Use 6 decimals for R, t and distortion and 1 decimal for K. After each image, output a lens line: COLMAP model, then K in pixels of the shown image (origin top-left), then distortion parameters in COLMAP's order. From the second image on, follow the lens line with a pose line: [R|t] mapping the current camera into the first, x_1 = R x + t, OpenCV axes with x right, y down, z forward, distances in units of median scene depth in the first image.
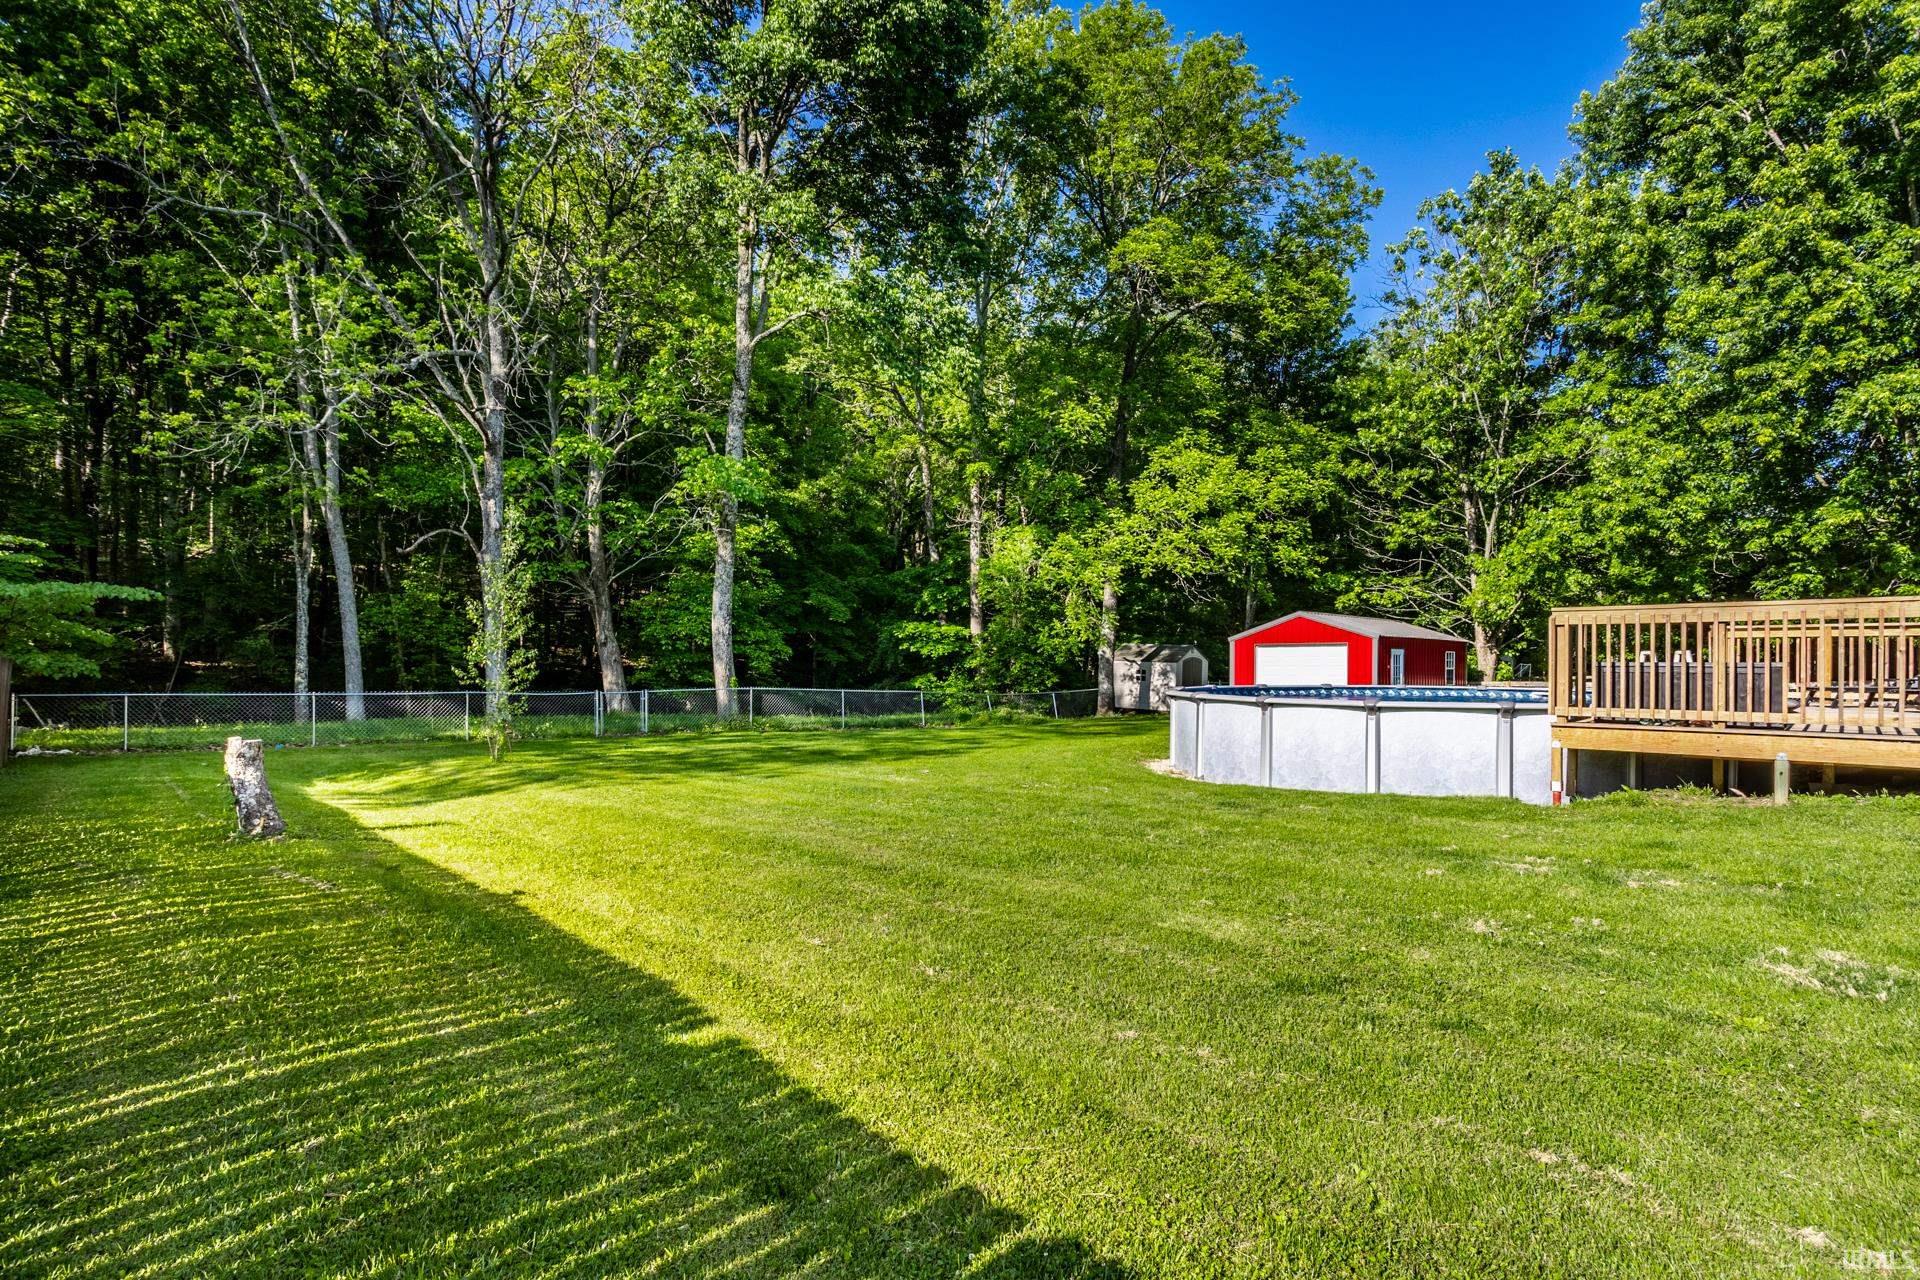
lens RADIAL K [[935.6, 0, 960.7], [0, 935.6, 623.1], [0, 0, 1]] dist [0.006468, 0.000669]
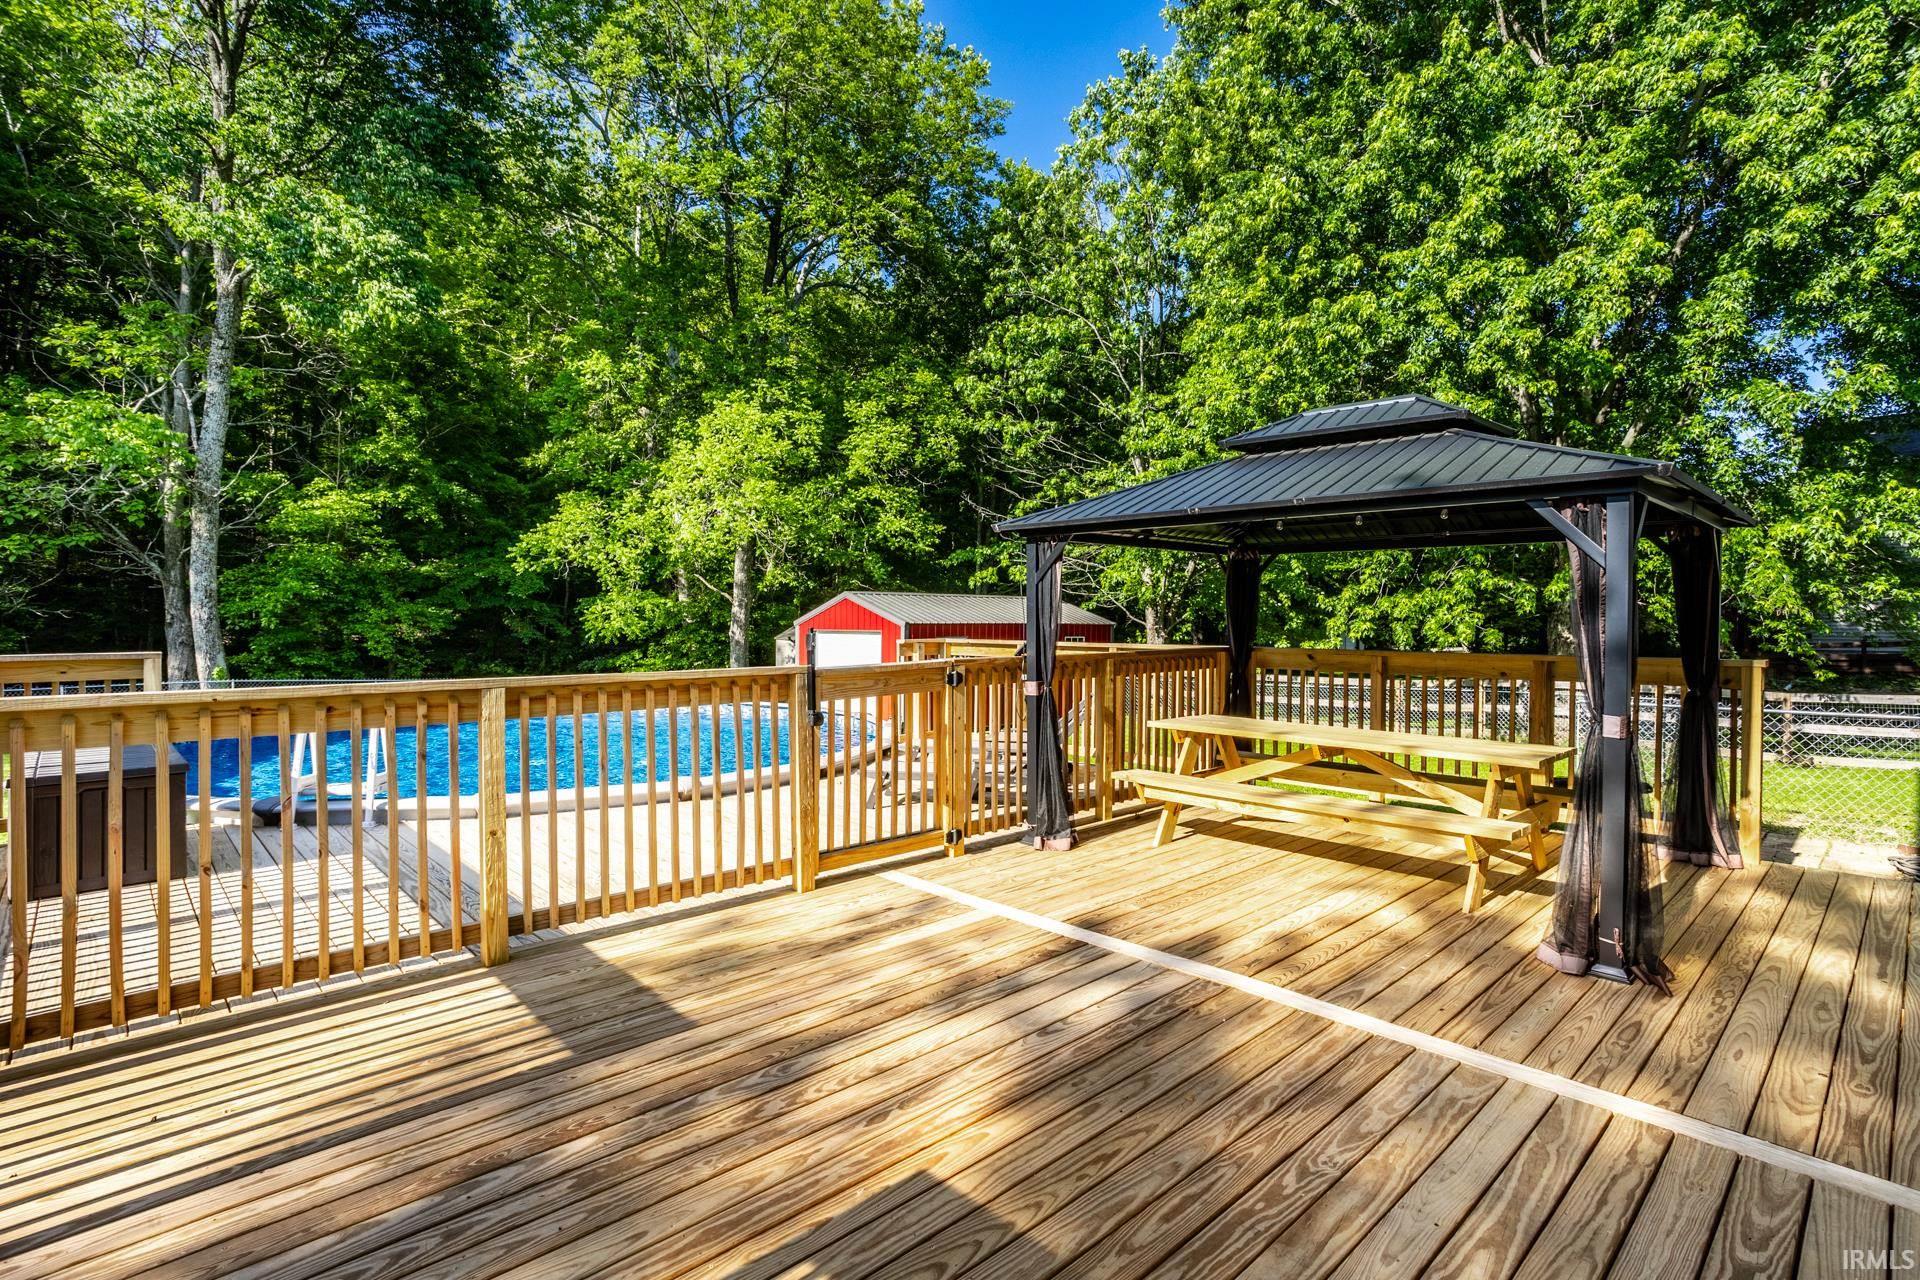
lens RADIAL K [[956.6, 0, 966.4], [0, 956.6, 583.7], [0, 0, 1]] dist [0.032350, 0.000270]
pose [[0.998609, -0.001635, -0.052705, 0.503913], [0.002109, 0.999958, 0.008945, -0.027696], [0.052688, -0.009044, 0.998570, 0.125173]]
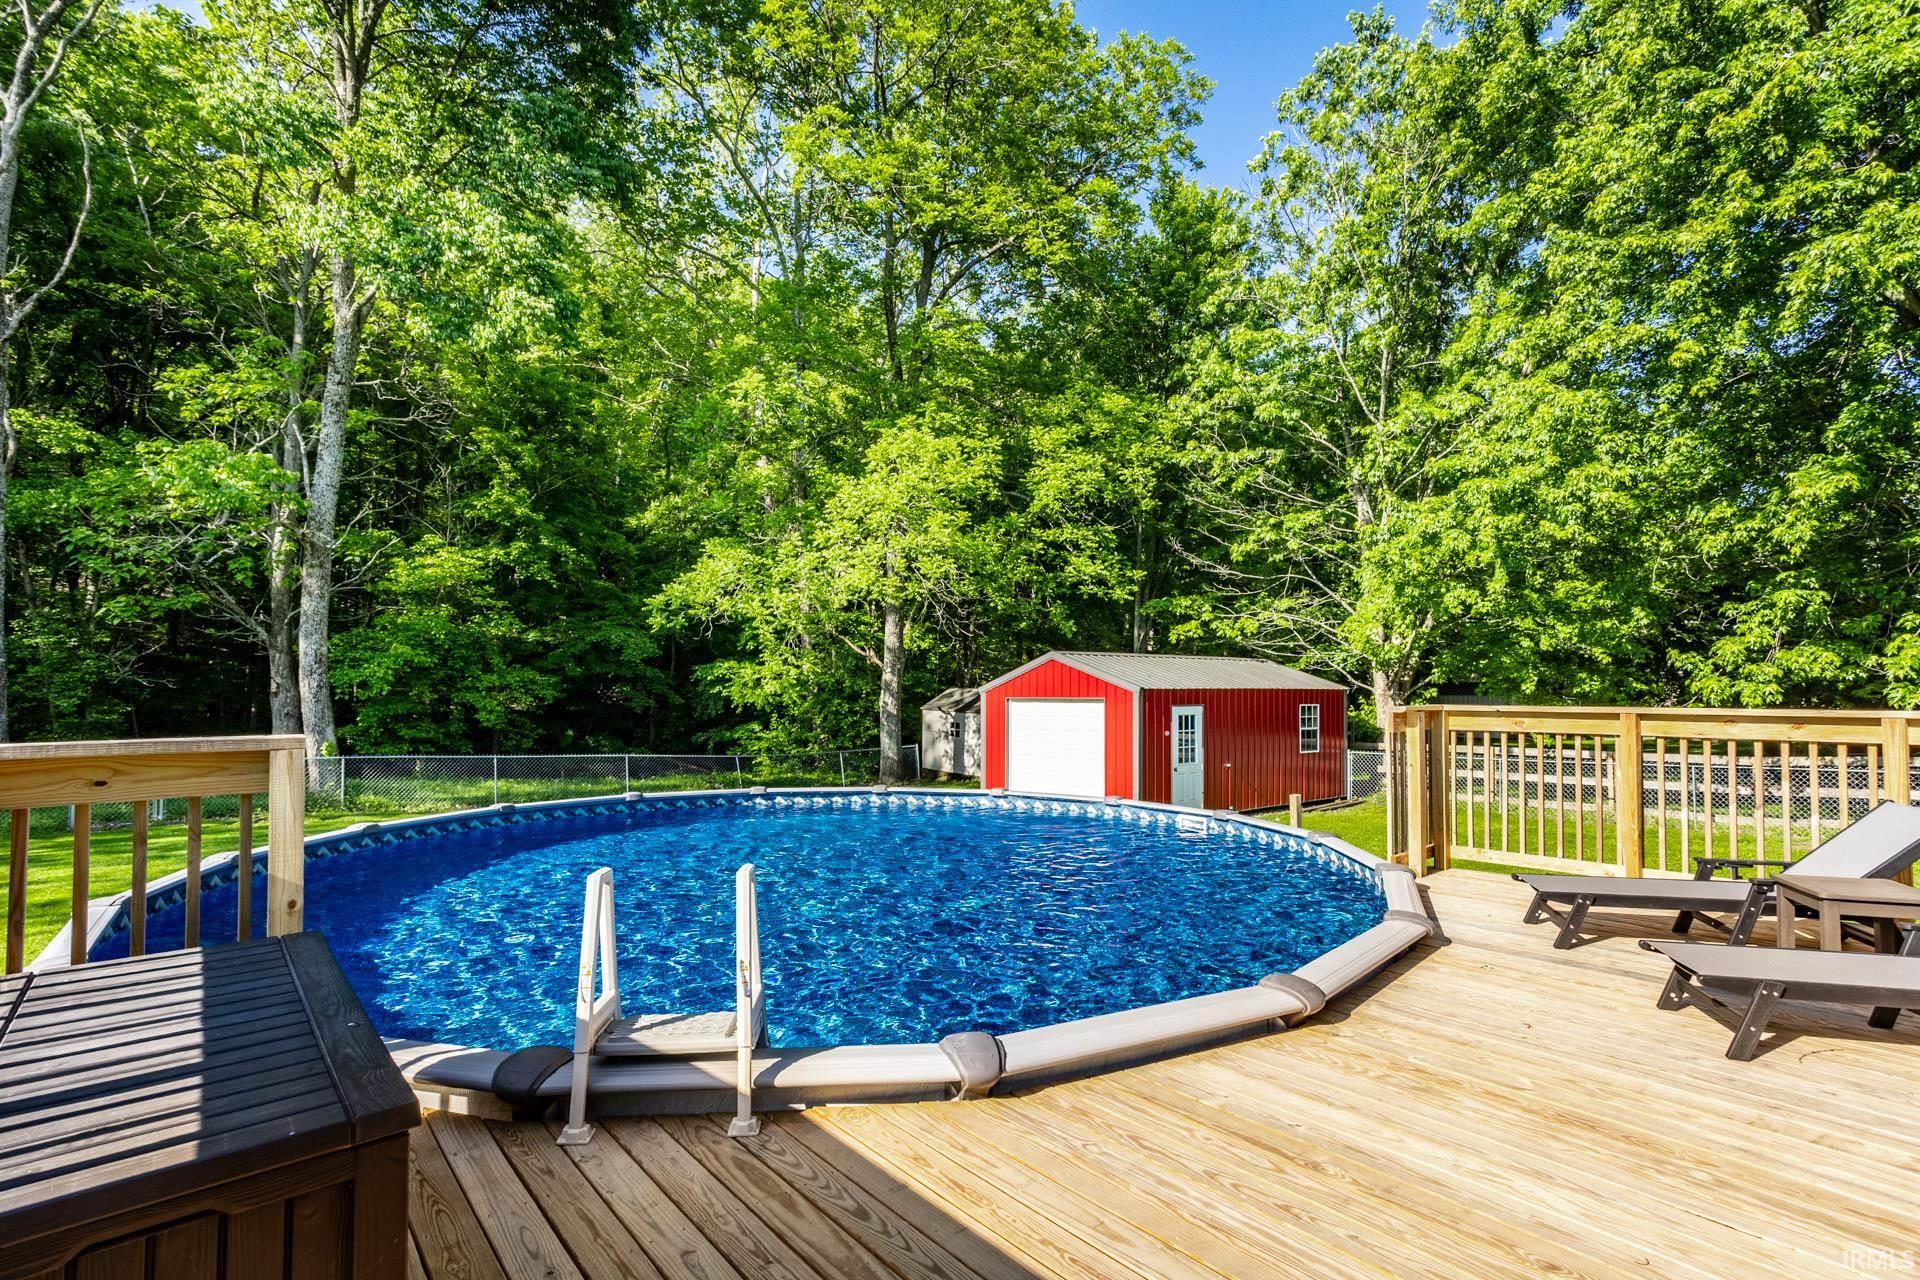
lens RADIAL K [[935.6, 0, 960.7], [0, 935.6, 623.1], [0, 0, 1]] dist [0.006468, 0.000669]
pose [[0.994417, -0.011393, -0.104904, 0.355983], [0.008707, 0.999623, -0.026030, -0.015764], [0.105161, 0.024971, 0.994142, 0.285576]]
